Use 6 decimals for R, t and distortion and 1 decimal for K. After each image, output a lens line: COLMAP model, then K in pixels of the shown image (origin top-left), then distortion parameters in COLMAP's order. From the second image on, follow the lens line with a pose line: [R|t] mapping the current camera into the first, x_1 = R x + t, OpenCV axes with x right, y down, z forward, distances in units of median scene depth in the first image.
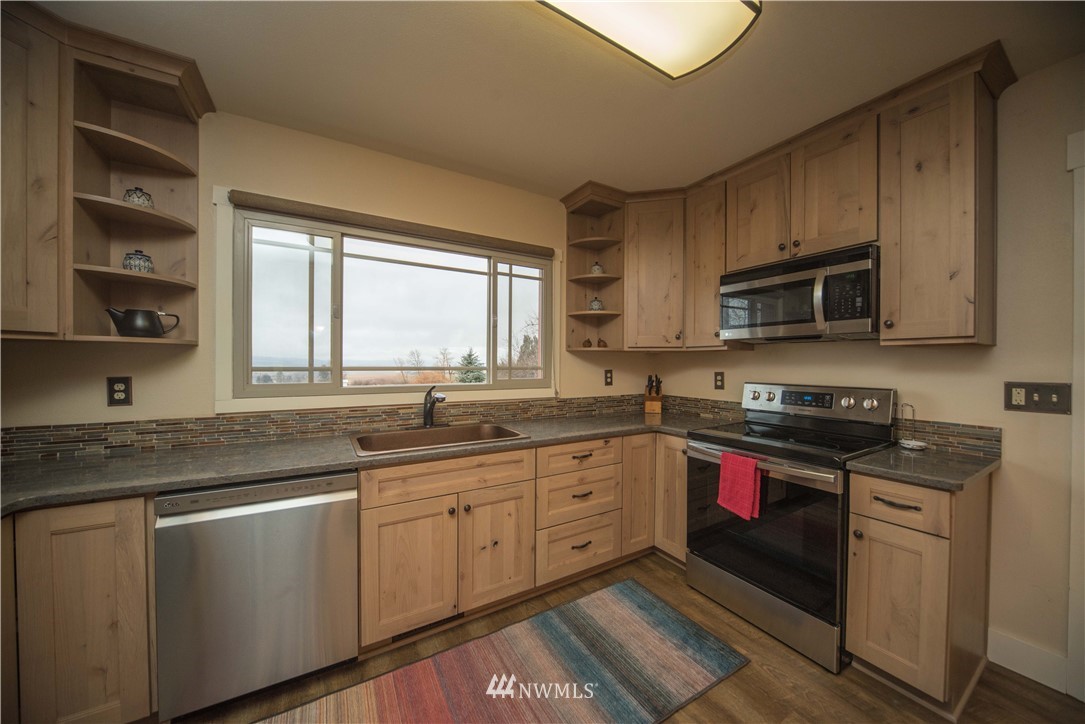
lens RADIAL K [[380.0, 0, 543.3], [0, 380.0, 362.6], [0, 0, 1]] dist [-0.007537, 0.000238]
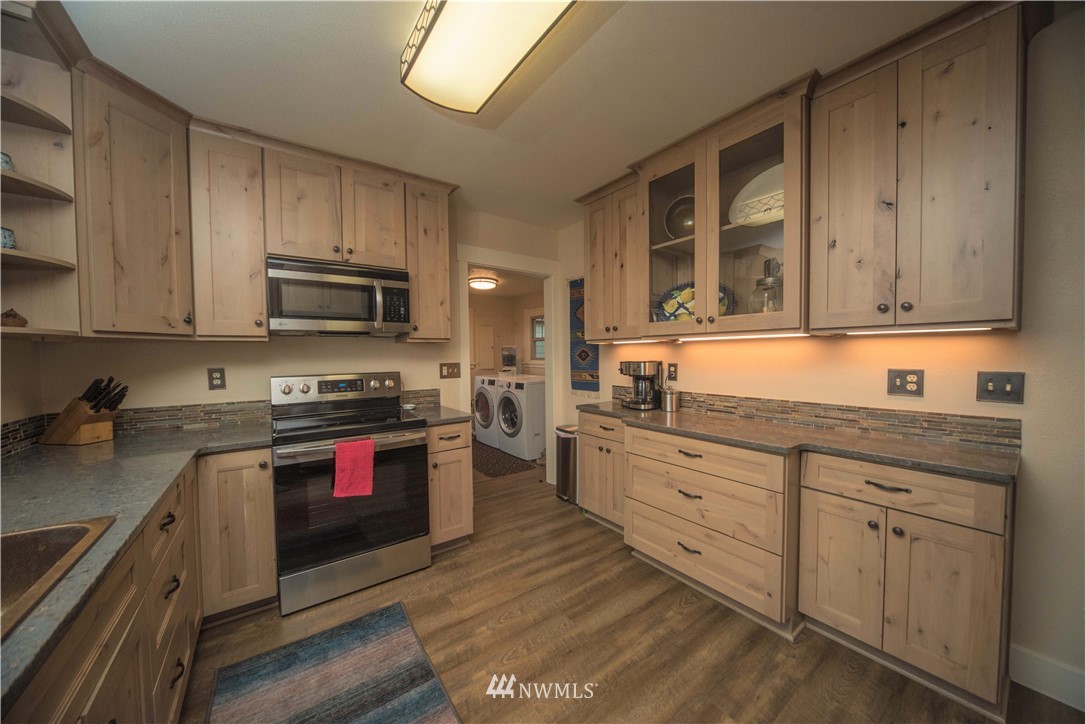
lens RADIAL K [[380.0, 0, 543.3], [0, 380.0, 365.7], [0, 0, 1]] dist [-0.007537, 0.000238]
pose [[-0.092376, -0.031489, 0.995226, -0.549609], [0.015986, 0.999324, 0.033102, 0.005591], [-0.995596, 0.018967, -0.091810, 0.529112]]
